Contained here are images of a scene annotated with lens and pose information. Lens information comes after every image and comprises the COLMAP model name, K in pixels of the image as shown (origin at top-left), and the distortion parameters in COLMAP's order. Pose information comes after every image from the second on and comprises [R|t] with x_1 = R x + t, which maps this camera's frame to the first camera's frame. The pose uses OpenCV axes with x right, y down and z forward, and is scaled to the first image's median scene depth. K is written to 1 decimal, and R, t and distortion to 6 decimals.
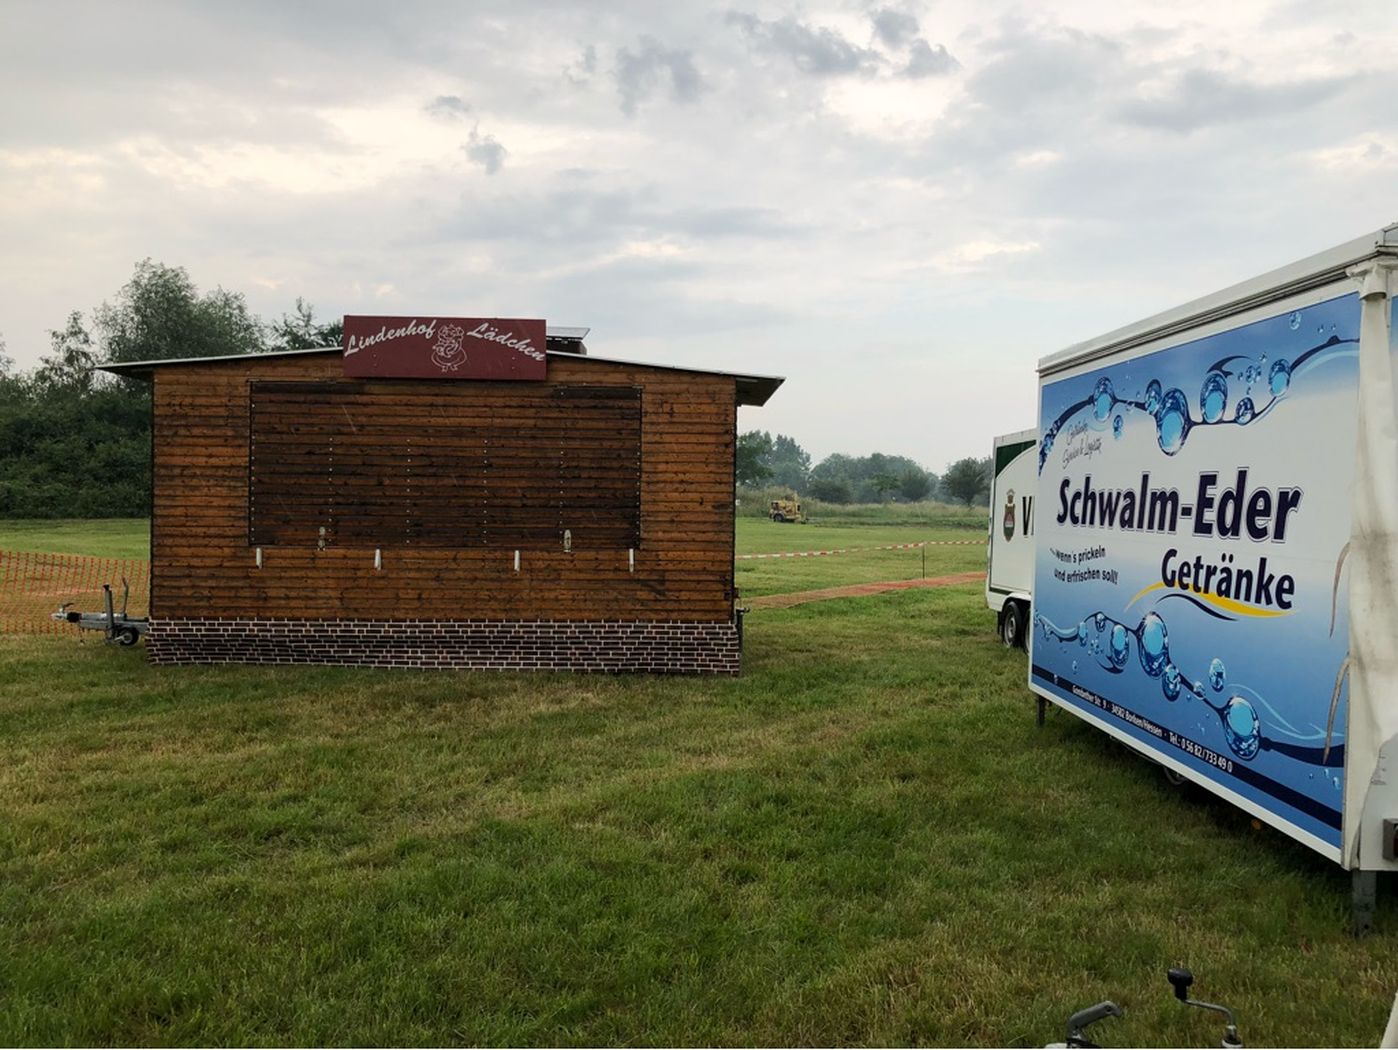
lens RADIAL K [[1162.6, 0, 694.9], [0, 1162.6, 525.0], [0, 0, 1]] dist [-0.016141, -0.004339]
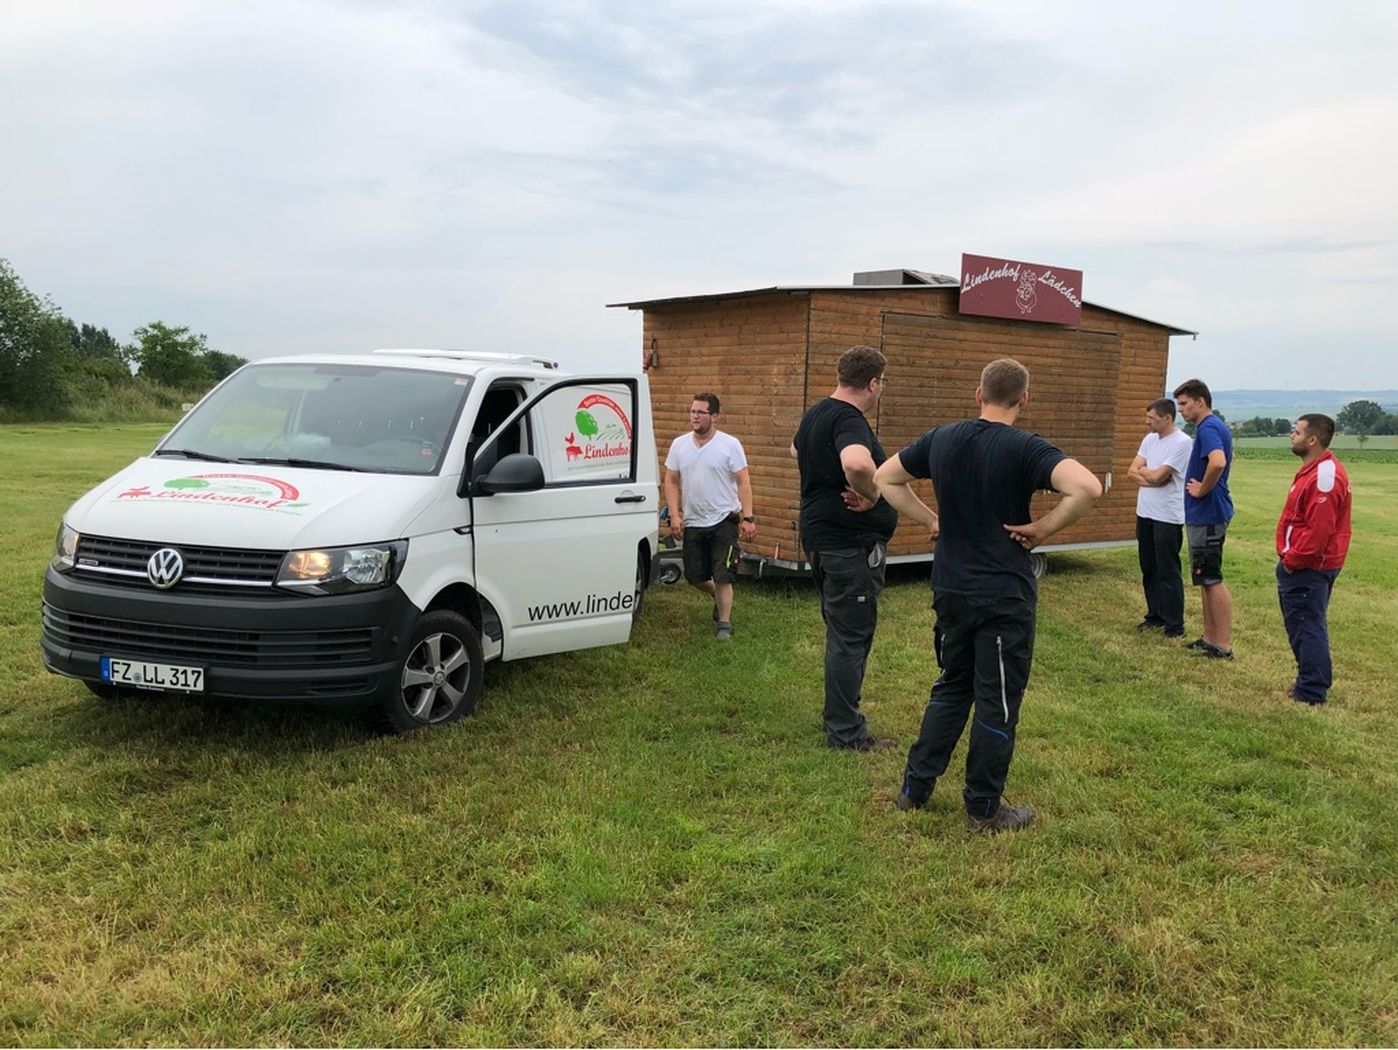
lens RADIAL K [[1162.6, 0, 699.1], [0, 1162.6, 526.0], [0, 0, 1]] dist [-0.016141, -0.004339]
pose [[0.848812, -0.043654, 0.526889, -1.056789], [-0.003899, 0.996041, 0.088805, -0.028061], [-0.528680, -0.077433, 0.845282, 0.222089]]
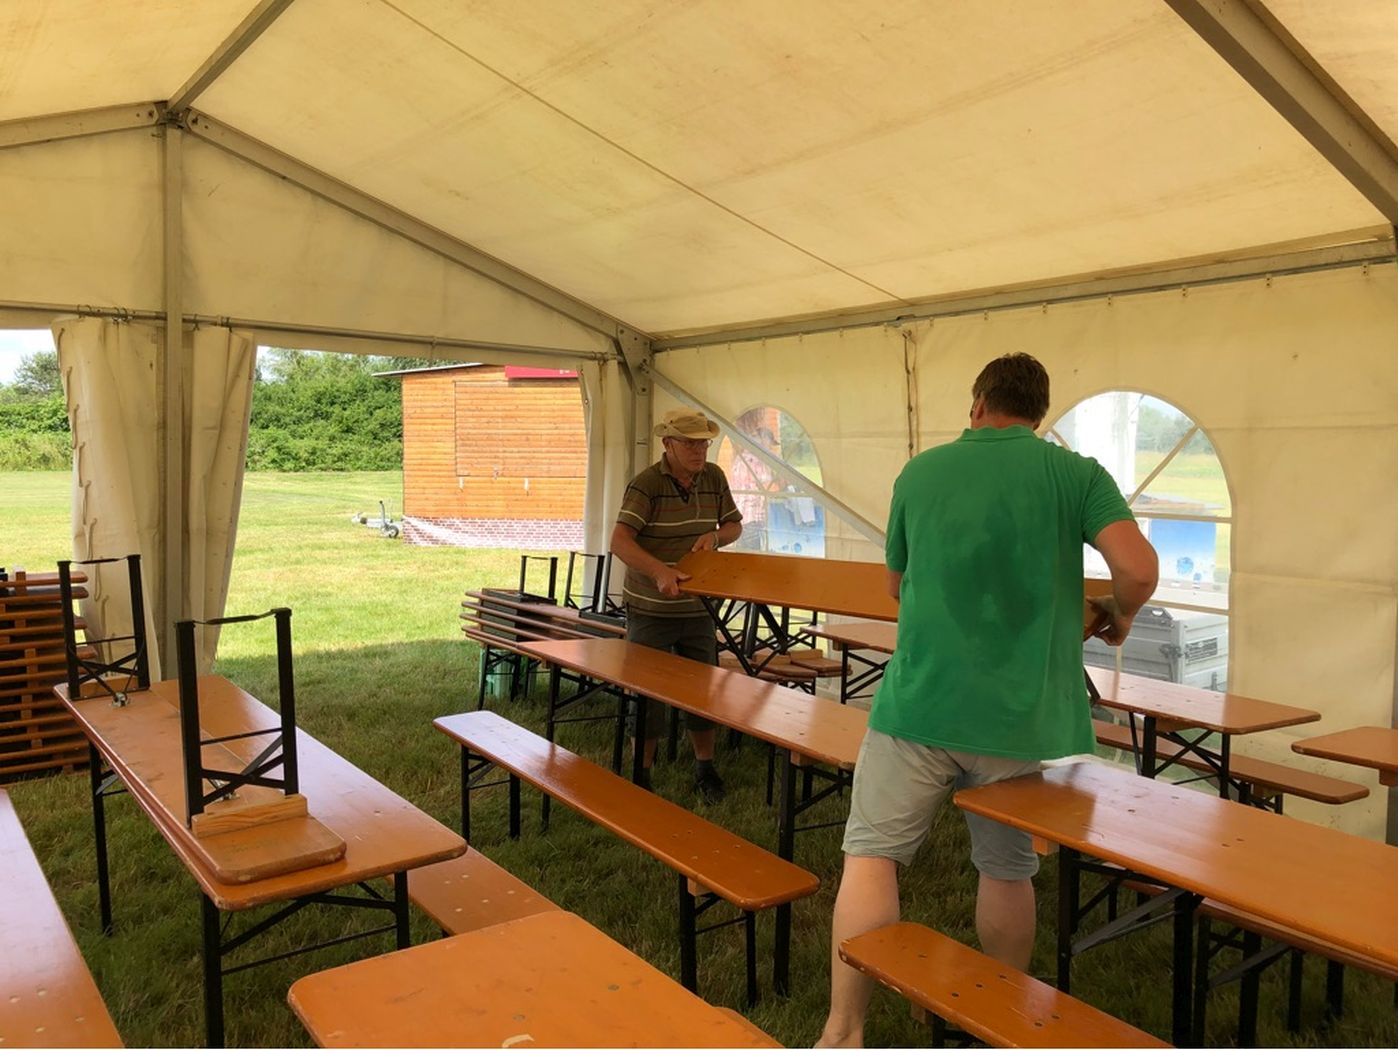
lens RADIAL K [[1162.6, 0, 701.1], [0, 1162.6, 524.8], [0, 0, 1]] dist [-0.016141, -0.004339]
pose [[0.978123, 0.004203, -0.207985, 0.337131], [0.004008, 0.999230, 0.039038, 0.025039], [0.207989, -0.039017, 0.977353, -0.627885]]
